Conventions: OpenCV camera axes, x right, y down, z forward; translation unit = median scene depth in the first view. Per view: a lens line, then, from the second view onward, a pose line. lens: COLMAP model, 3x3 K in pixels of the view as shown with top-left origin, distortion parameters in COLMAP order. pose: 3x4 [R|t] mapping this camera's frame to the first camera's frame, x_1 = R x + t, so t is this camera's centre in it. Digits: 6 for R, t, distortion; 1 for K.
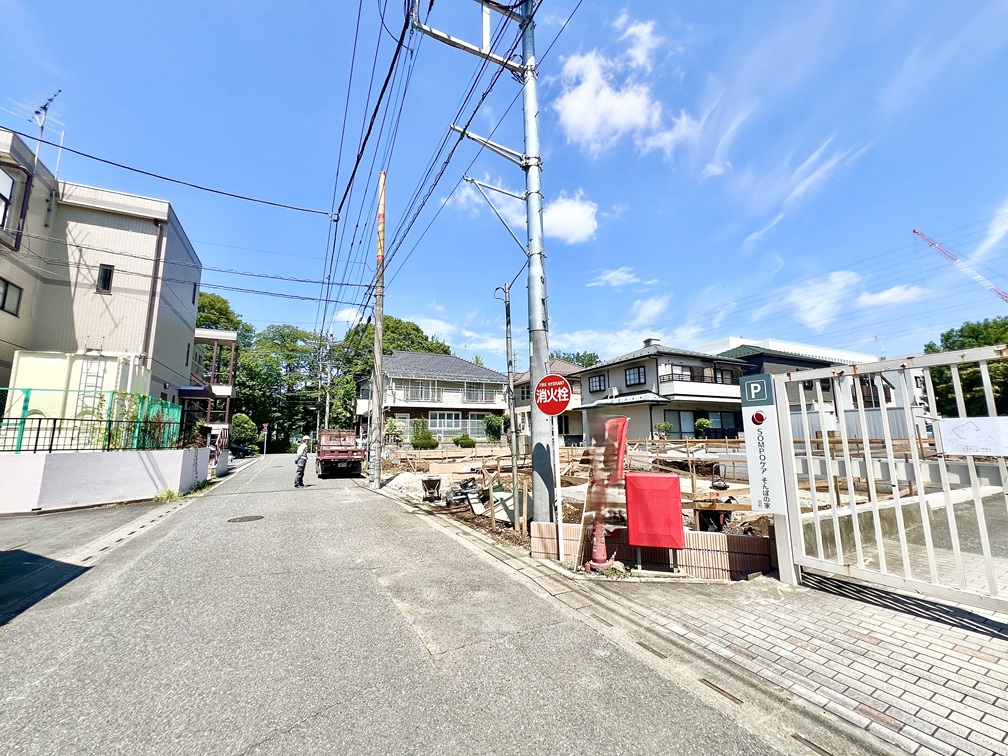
lens RADIAL K [[402.1, 0, 504.0], [0, 402.1, 378.0], [0, 0, 1]] dist [0.000232, -0.000053]
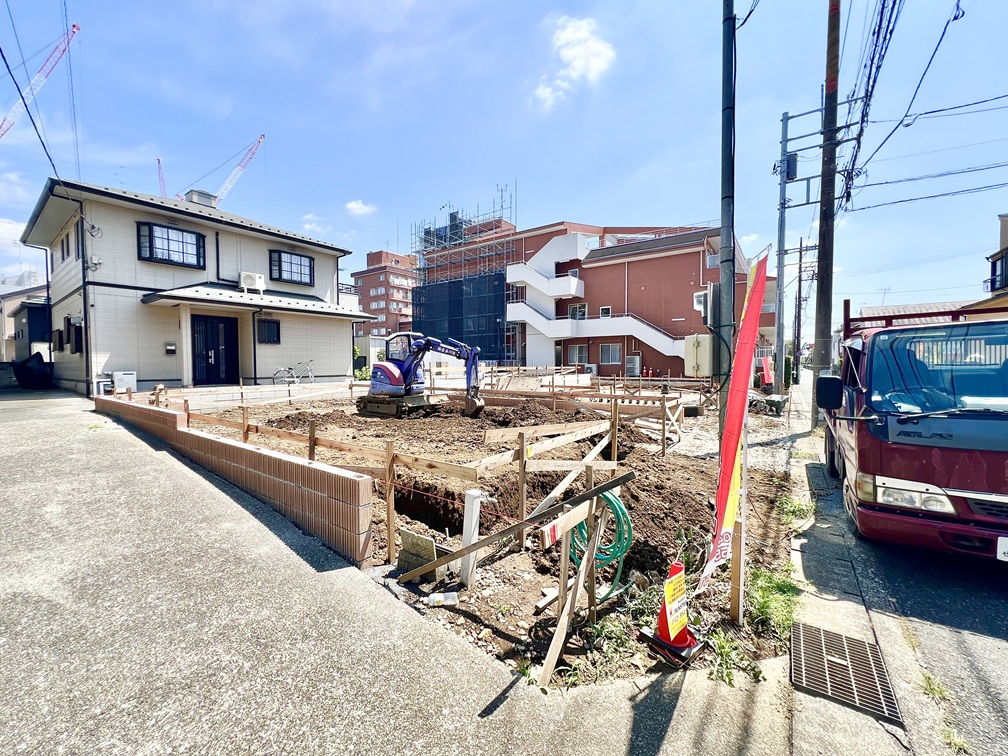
lens RADIAL K [[402.1, 0, 504.0], [0, 402.1, 378.0], [0, 0, 1]] dist [0.000232, -0.000053]
pose [[-0.437212, -0.025982, 0.898983, -0.293235], [-0.135793, 0.990030, -0.037428, 0.110925], [-0.889048, -0.138439, -0.436381, 0.746207]]
